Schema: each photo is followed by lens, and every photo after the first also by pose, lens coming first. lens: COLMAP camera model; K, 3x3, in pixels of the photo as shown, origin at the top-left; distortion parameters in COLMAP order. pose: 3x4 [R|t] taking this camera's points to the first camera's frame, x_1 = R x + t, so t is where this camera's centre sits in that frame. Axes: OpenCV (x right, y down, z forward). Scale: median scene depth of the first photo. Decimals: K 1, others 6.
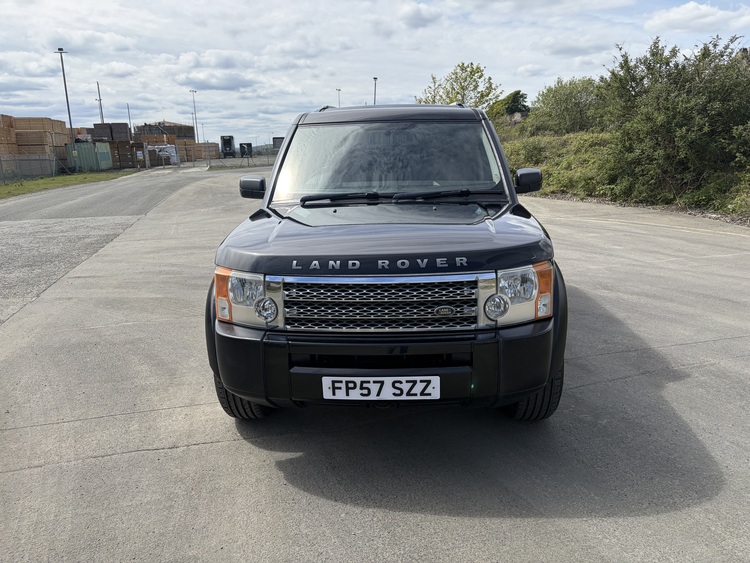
lens RADIAL K [[570.1, 0, 375.0], [0, 570.1, 281.5], [0, 0, 1]] dist [0.033826, -0.031618]
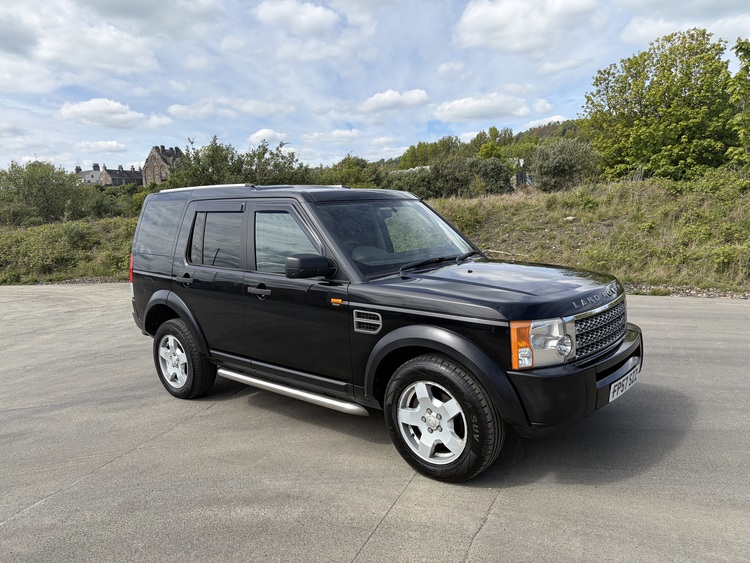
lens RADIAL K [[570.1, 0, 375.0], [0, 570.1, 281.5], [0, 0, 1]] dist [0.033826, -0.031618]
pose [[0.616134, -0.111969, 0.779642, -1.366779], [0.221112, 0.974629, -0.034768, -0.131210], [-0.755968, 0.193810, 0.625260, 0.525311]]
